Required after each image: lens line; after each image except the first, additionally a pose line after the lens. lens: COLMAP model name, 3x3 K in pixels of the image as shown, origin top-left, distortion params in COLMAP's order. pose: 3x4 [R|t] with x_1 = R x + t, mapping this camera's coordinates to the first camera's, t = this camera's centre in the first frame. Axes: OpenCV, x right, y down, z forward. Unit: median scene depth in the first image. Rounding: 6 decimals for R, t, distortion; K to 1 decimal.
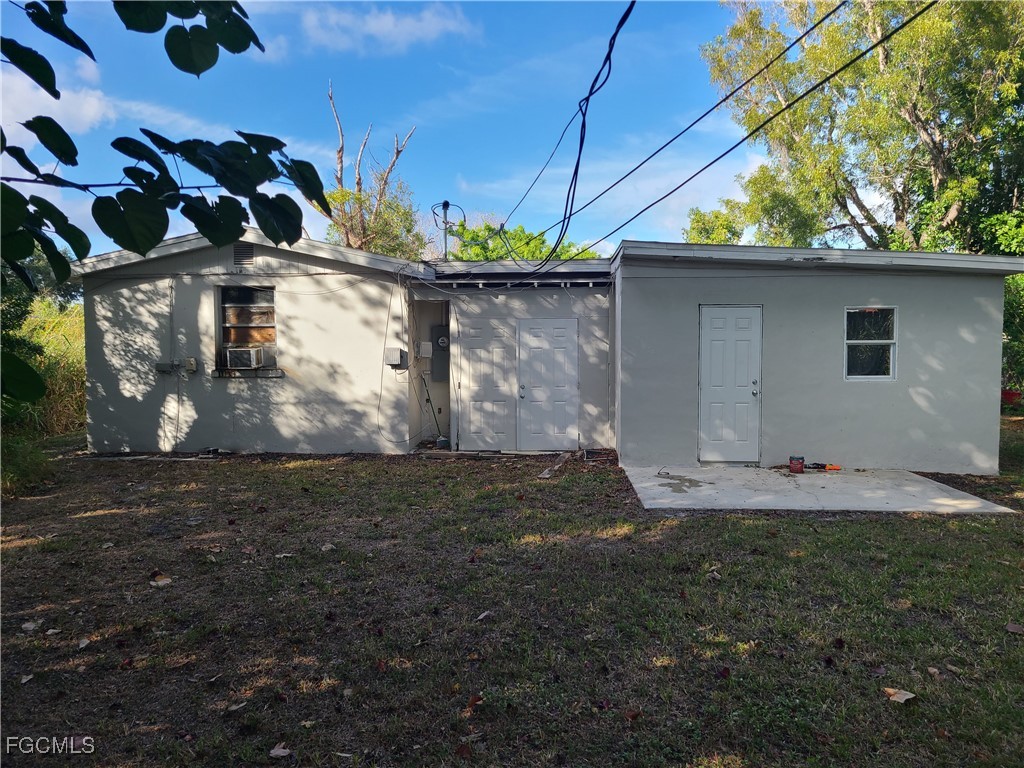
lens RADIAL K [[774.6, 0, 512.0], [0, 774.6, 384.0], [0, 0, 1]] dist [0.037623, 0.000961]
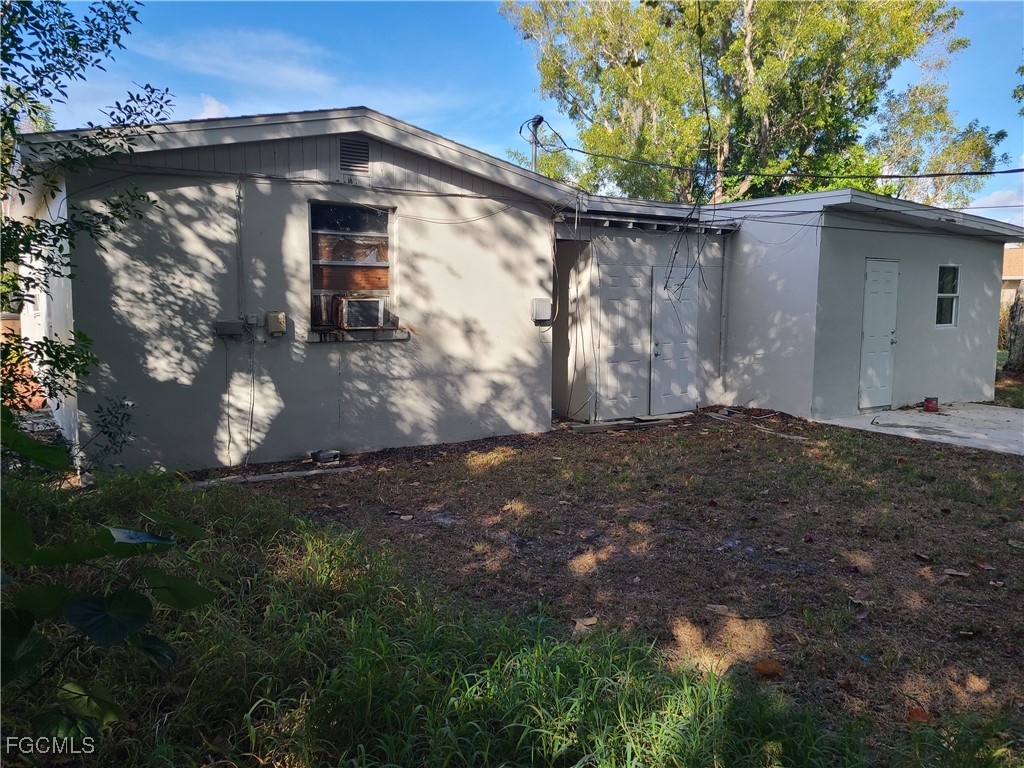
lens RADIAL K [[774.6, 0, 512.0], [0, 774.6, 384.0], [0, 0, 1]] dist [0.037623, 0.000961]
pose [[0.798863, -0.060513, 0.598462, -0.643408], [0.026747, 0.997516, 0.065161, -0.012594], [-0.600919, -0.036048, 0.798497, 0.384217]]
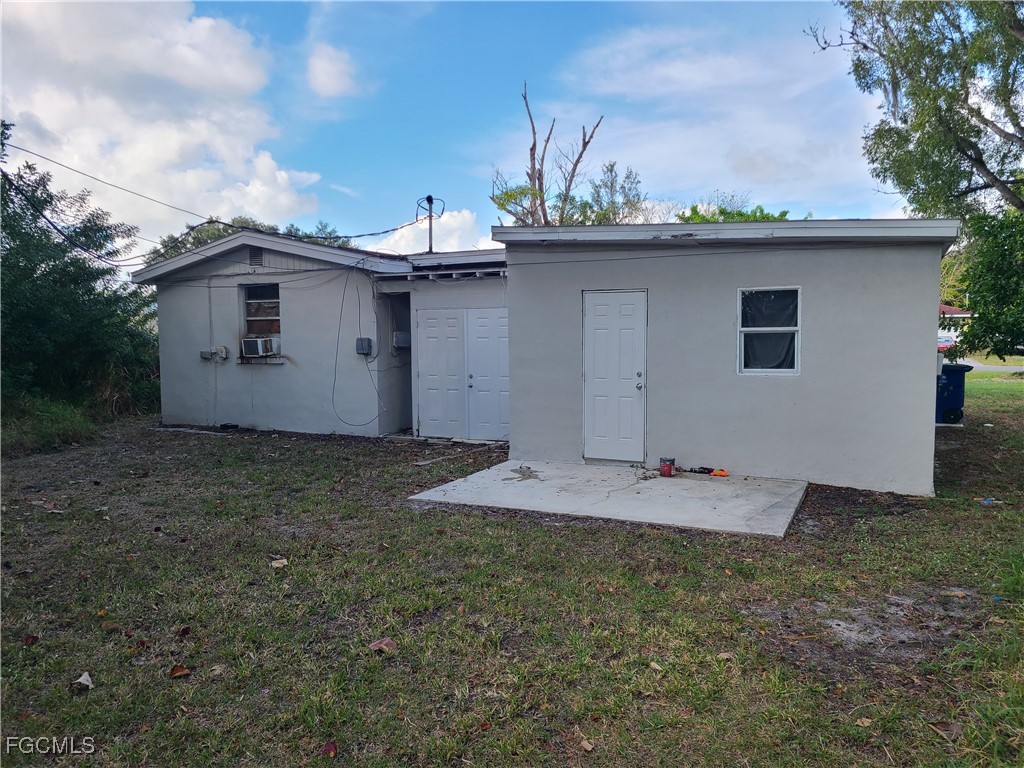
lens RADIAL K [[774.6, 0, 512.0], [0, 774.6, 384.0], [0, 0, 1]] dist [0.037623, 0.000961]
pose [[0.920249, 0.020461, -0.390799, 0.450694], [-0.015471, 0.999754, 0.015912, -0.002898], [0.391028, -0.008597, 0.920339, 0.091734]]
